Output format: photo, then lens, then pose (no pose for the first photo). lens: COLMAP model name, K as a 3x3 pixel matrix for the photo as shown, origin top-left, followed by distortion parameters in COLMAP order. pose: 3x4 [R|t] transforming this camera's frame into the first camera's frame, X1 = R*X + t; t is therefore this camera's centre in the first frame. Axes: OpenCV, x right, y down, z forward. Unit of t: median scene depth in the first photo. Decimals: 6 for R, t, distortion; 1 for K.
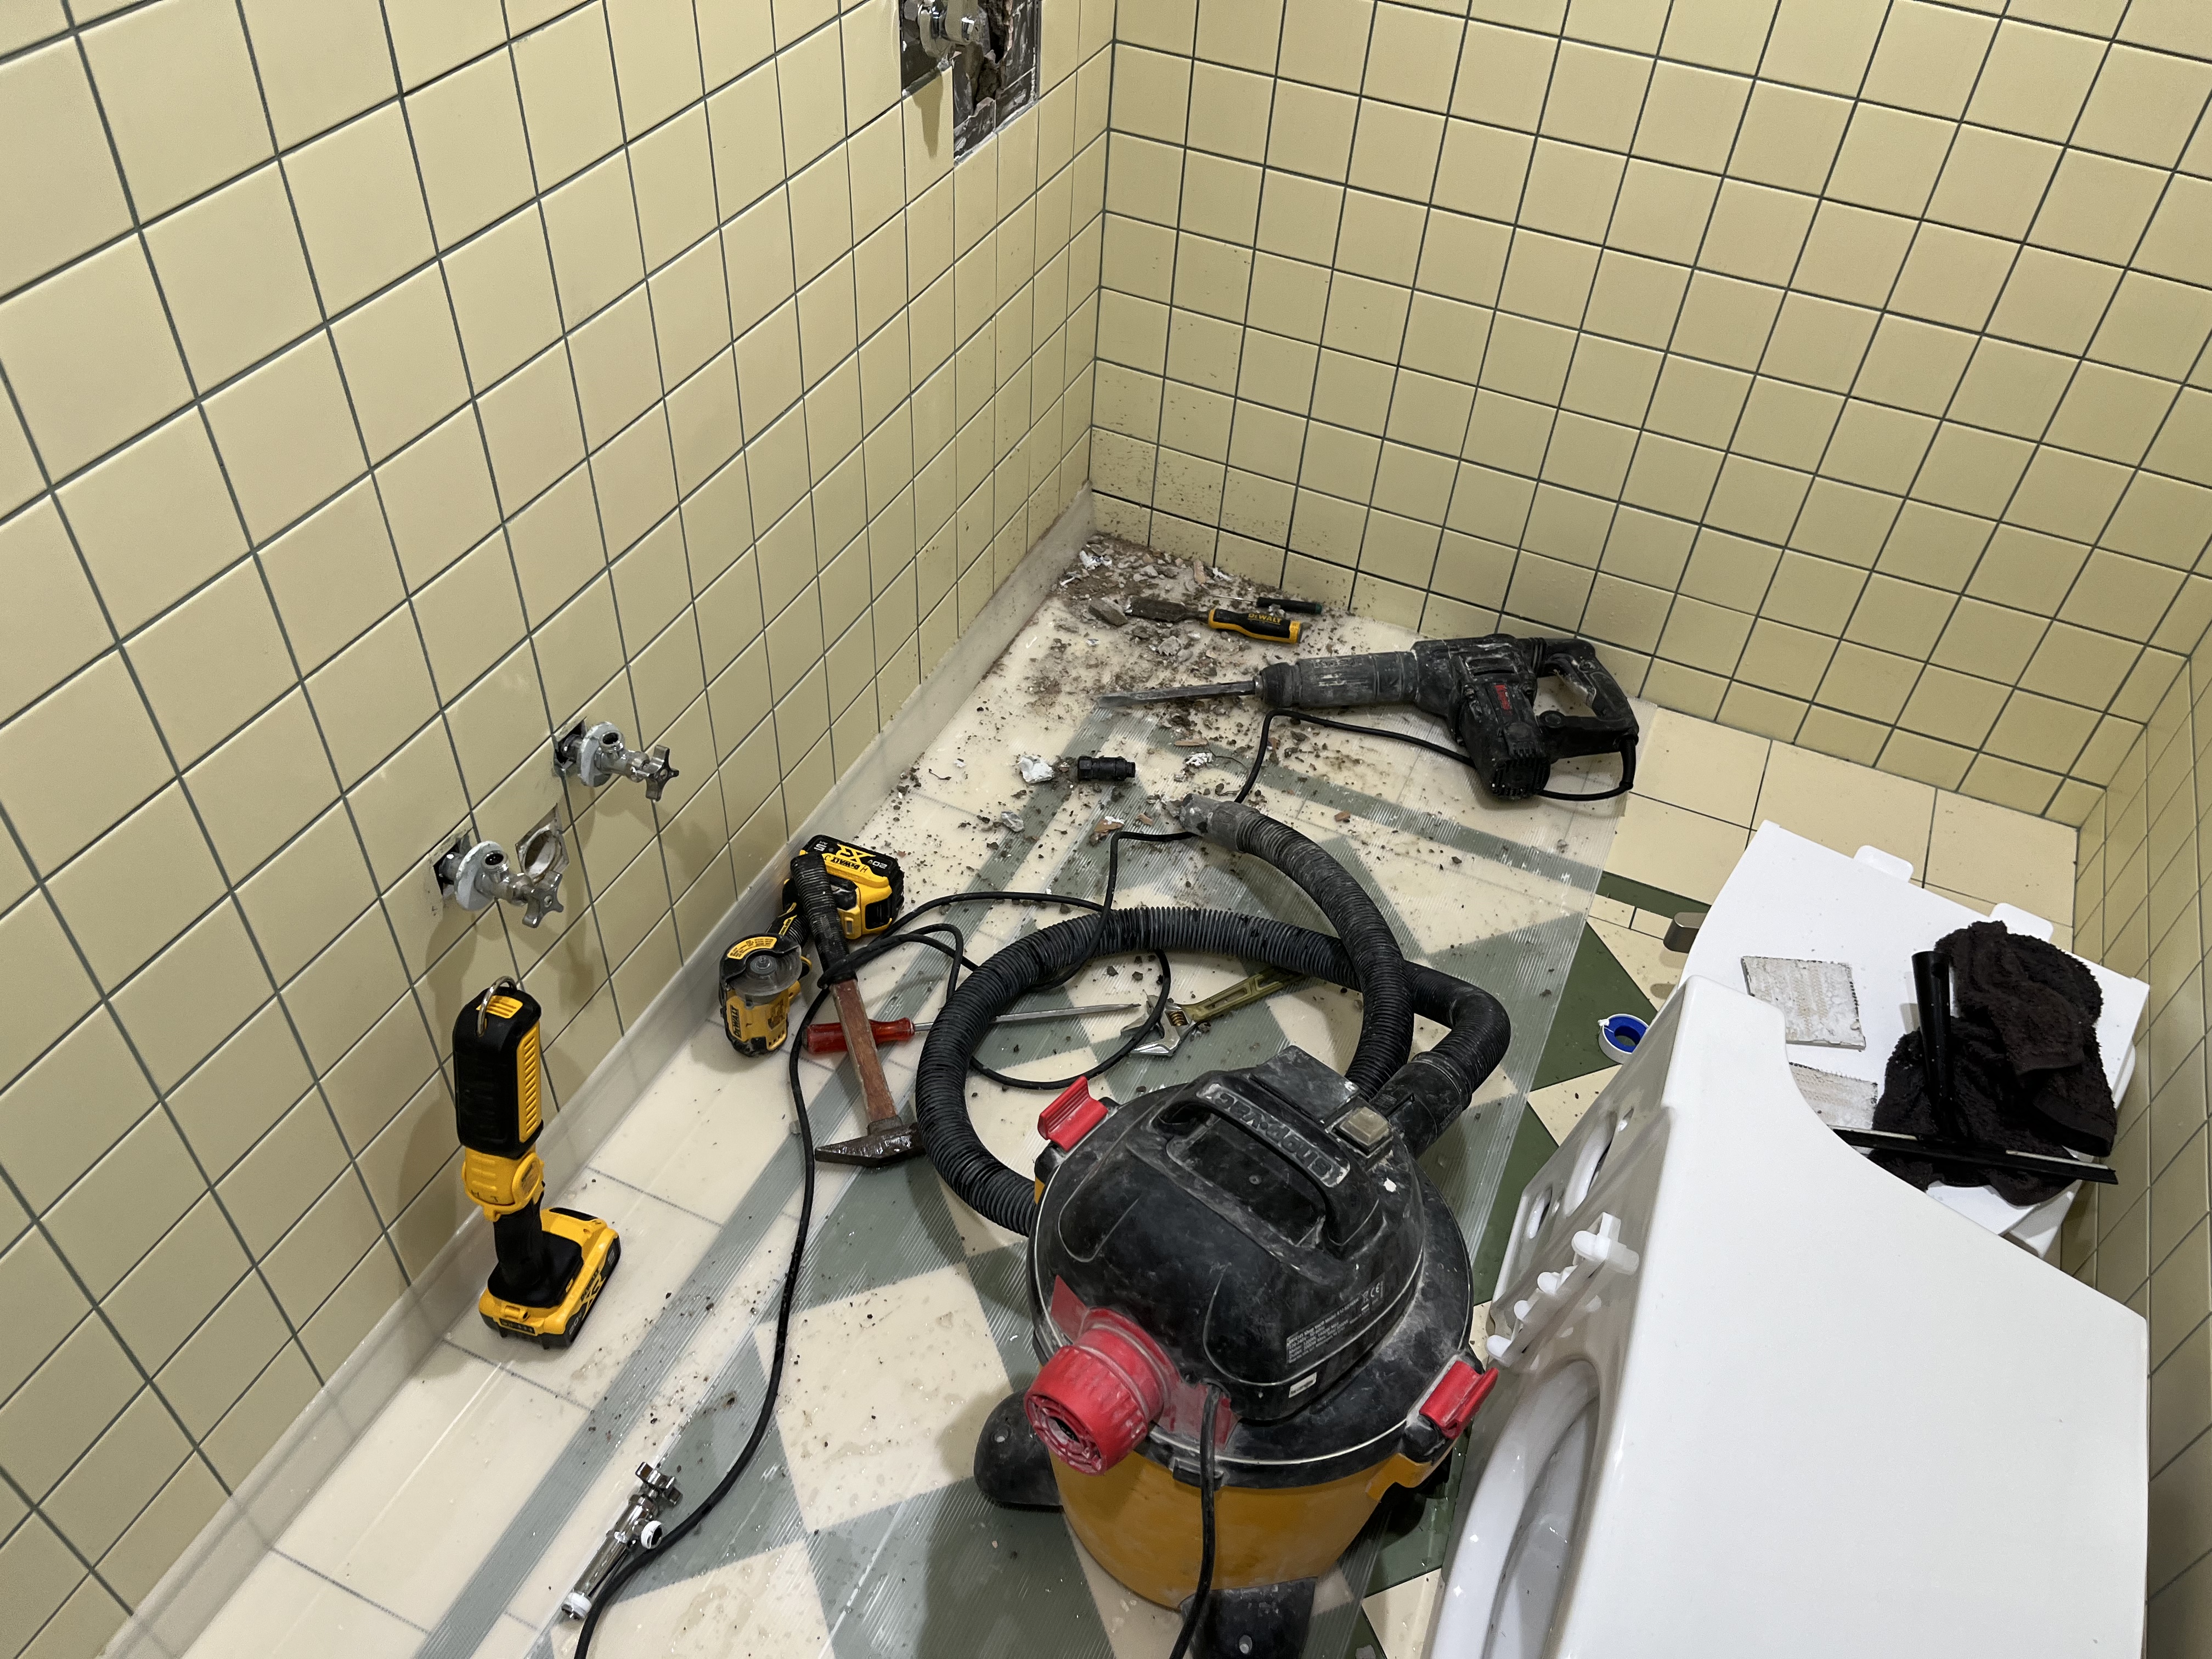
lens RADIAL K [[1686.2, 0, 1097.3], [0, 1686.2, 834.0], [0, 0, 1]] dist [0.043891, -0.002023]
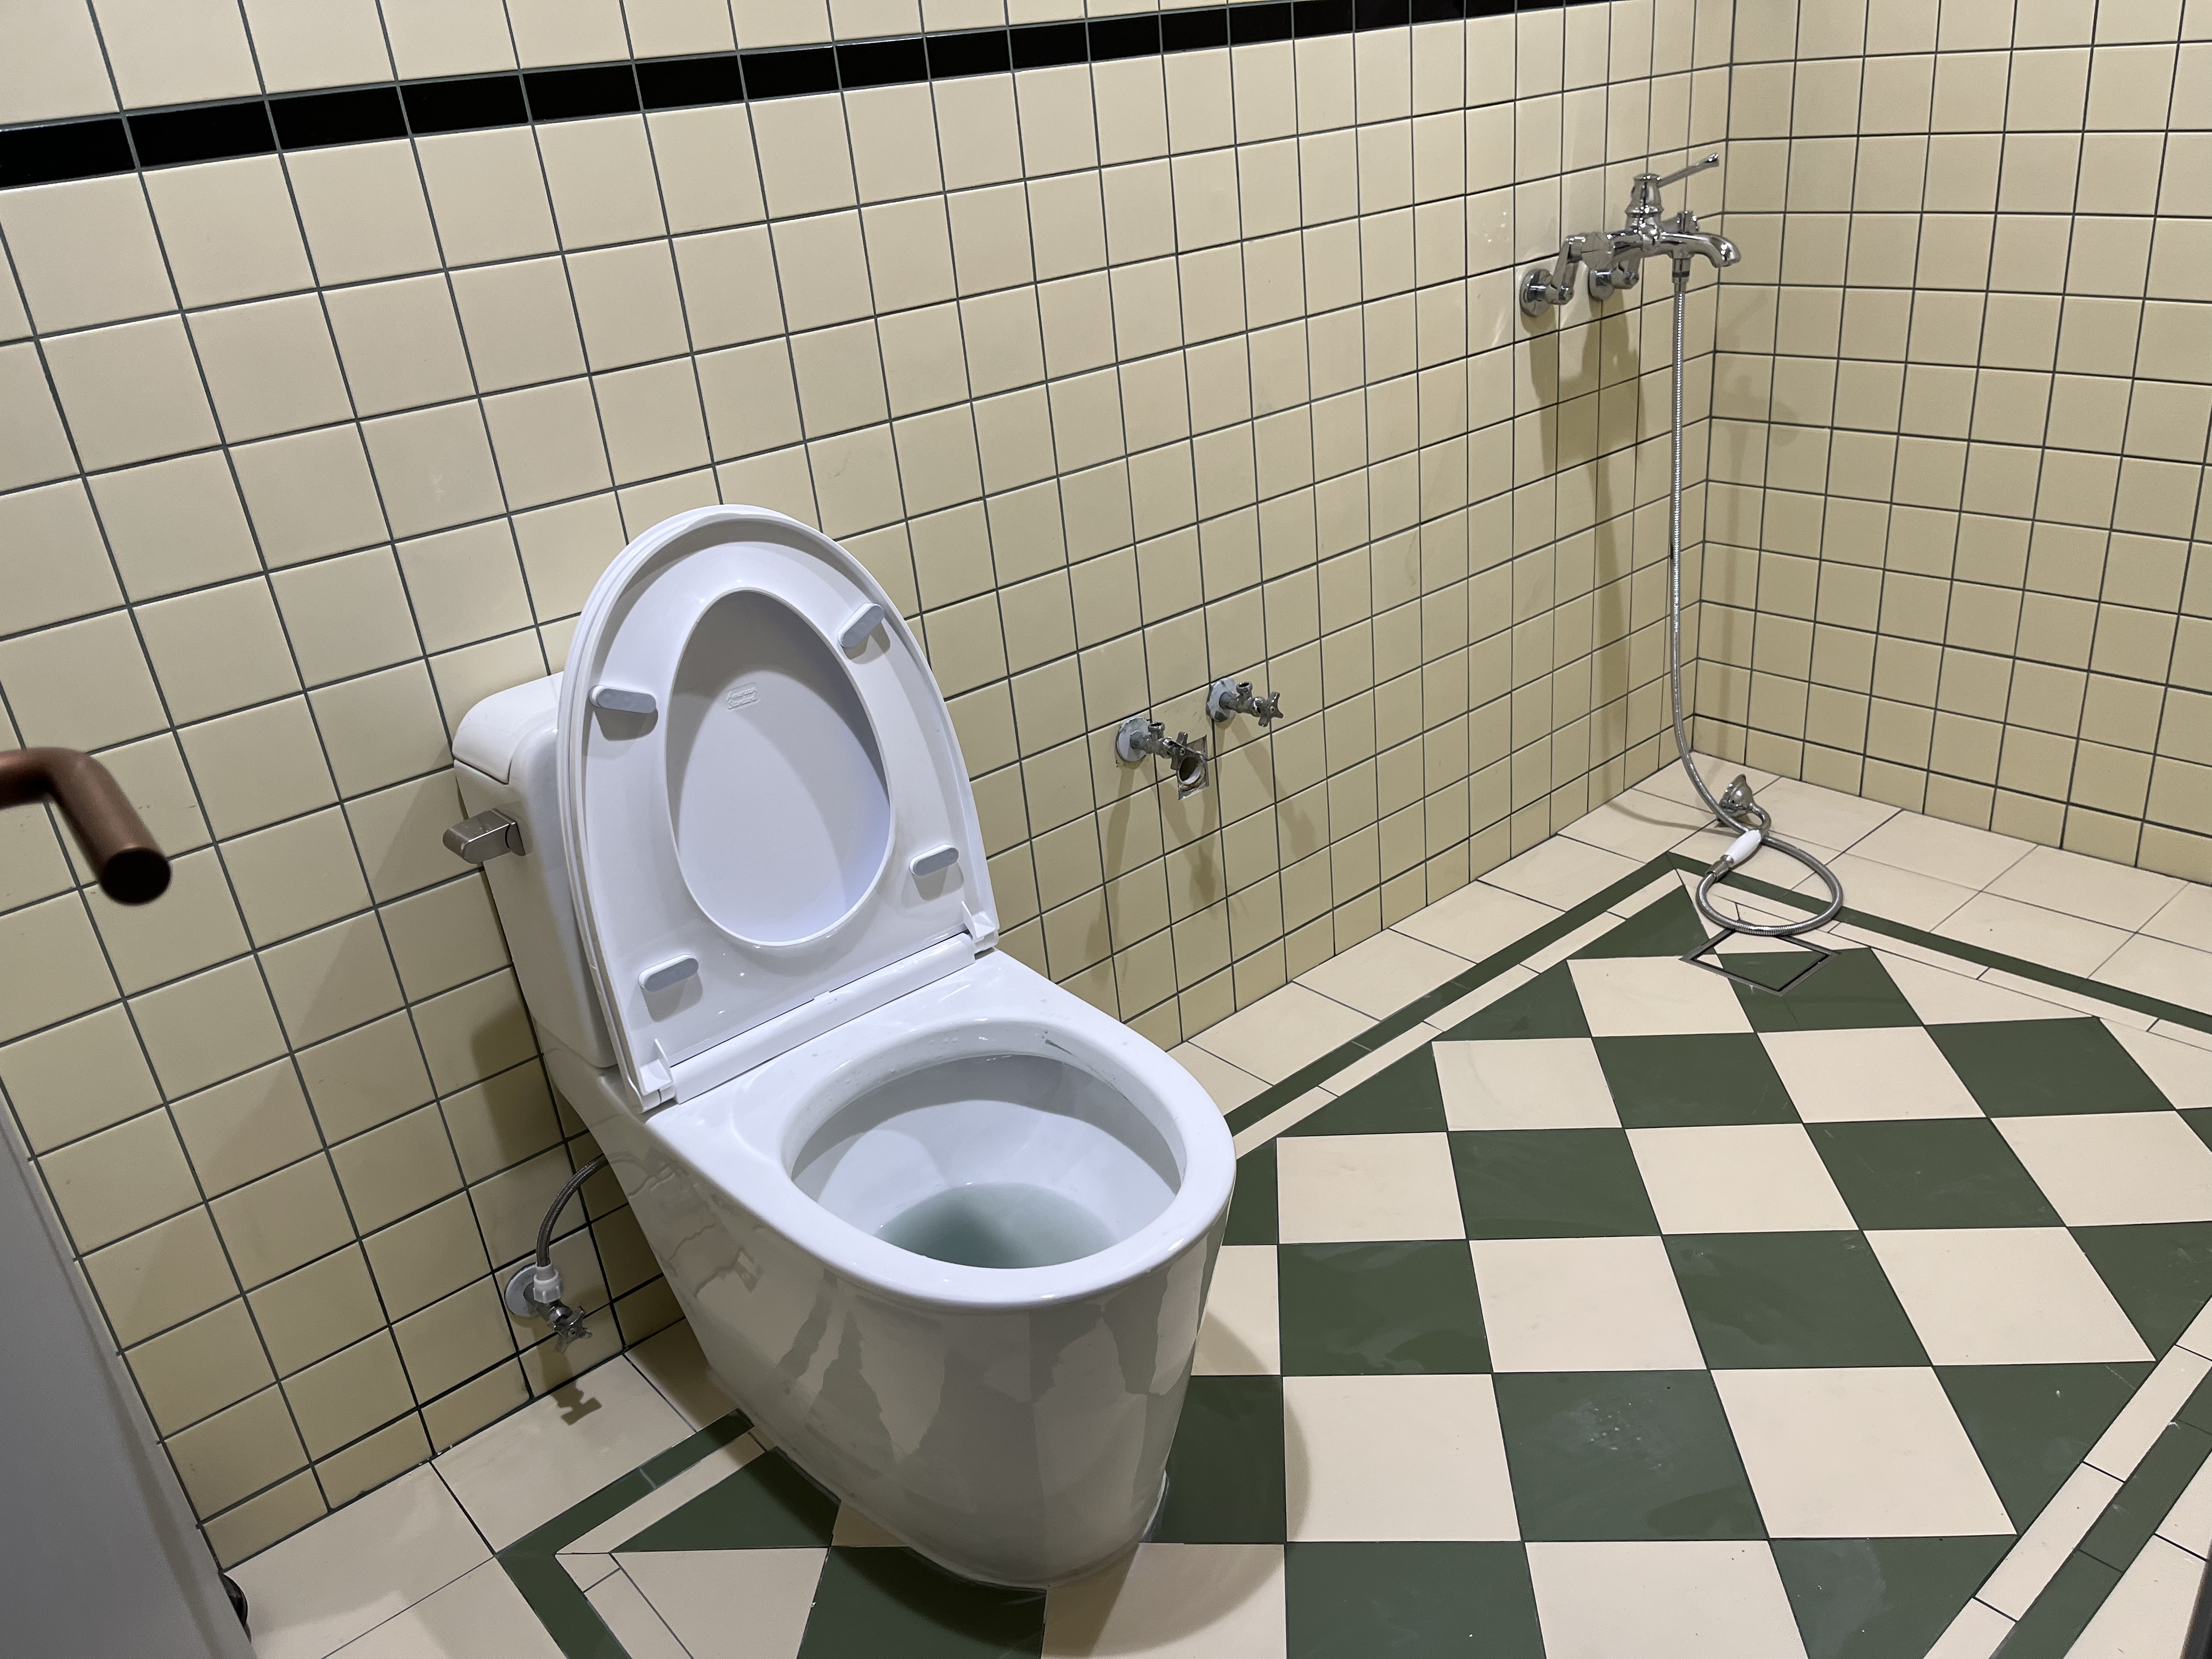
lens RADIAL K [[1695.0, 0, 1126.1], [0, 1695.0, 840.3], [0, 0, 1]] dist [0.072883, -0.106019]
pose [[0.899434, 0.052017, -0.433950, 0.225454], [-0.191145, 0.939718, -0.283538, 0.416991], [0.393042, 0.337971, 0.855157, -0.233954]]
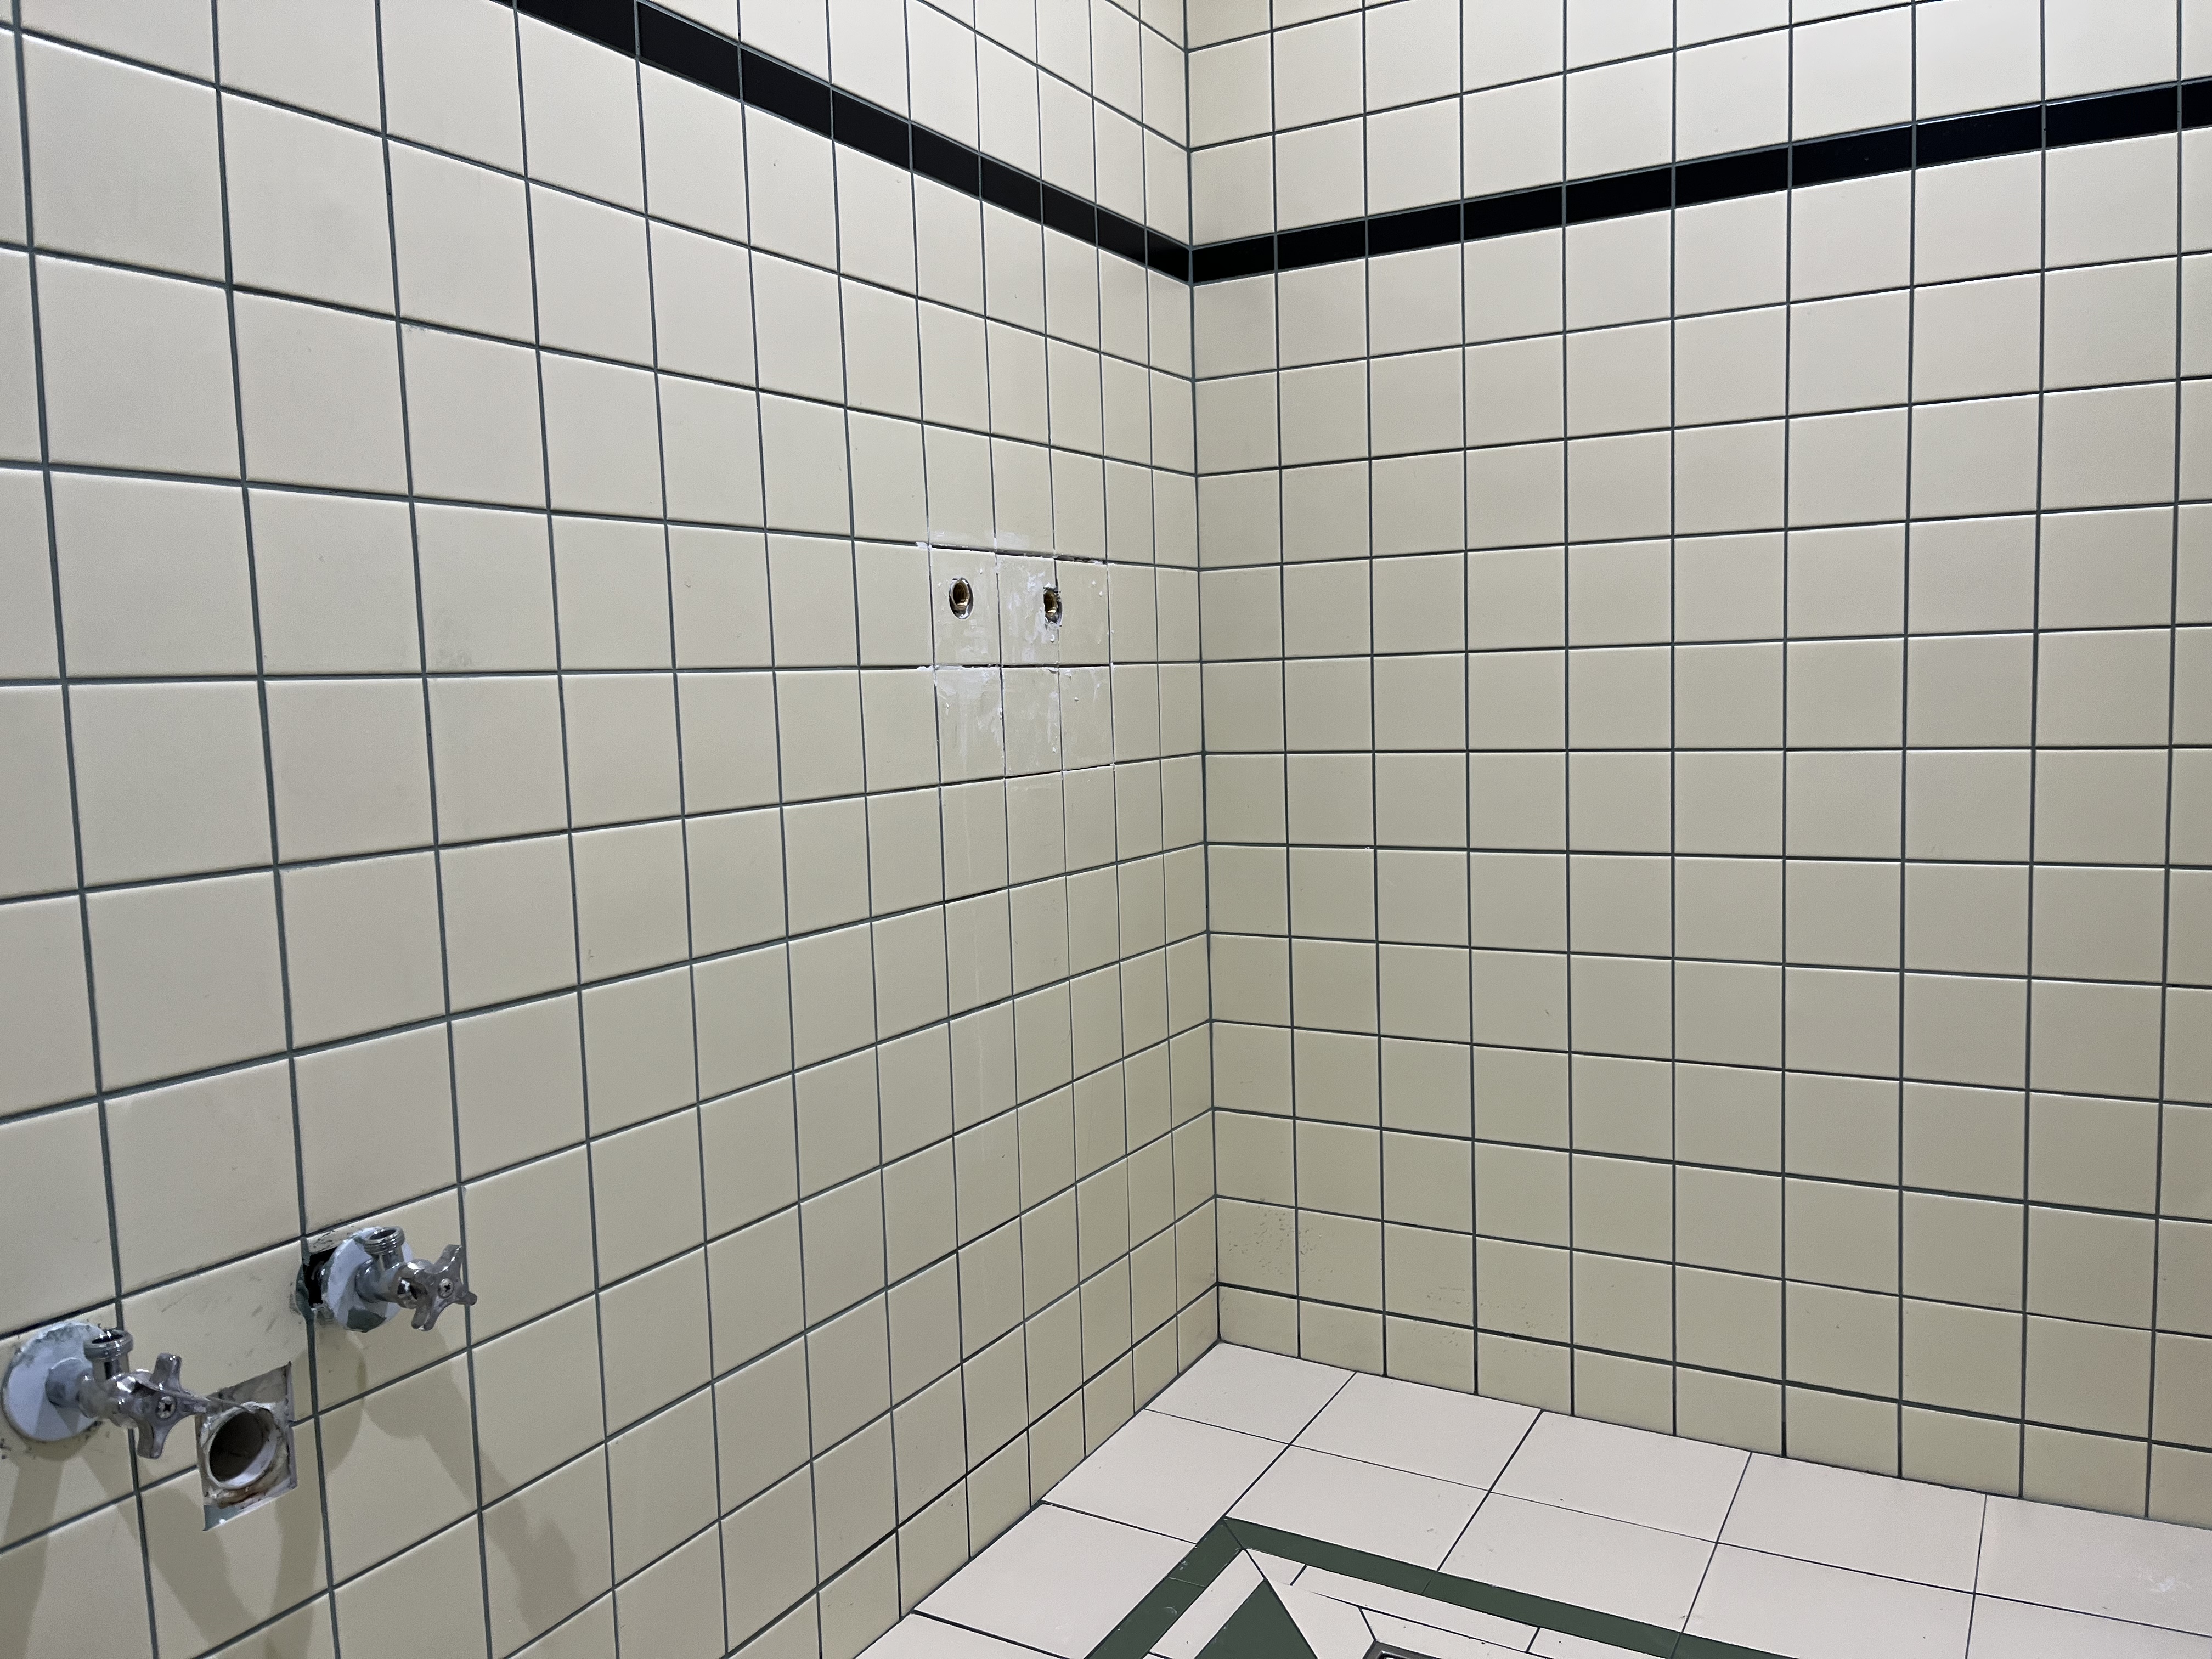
lens RADIAL K [[1695.0, 0, 1126.1], [0, 1695.0, 840.3], [0, 0, 1]] dist [0.072883, -0.106019]
pose [[0.992613, -0.075294, -0.095137, 0.061206], [-0.001710, 0.775381, -0.631491, 0.196273], [0.121315, 0.626989, 0.769524, 0.334084]]
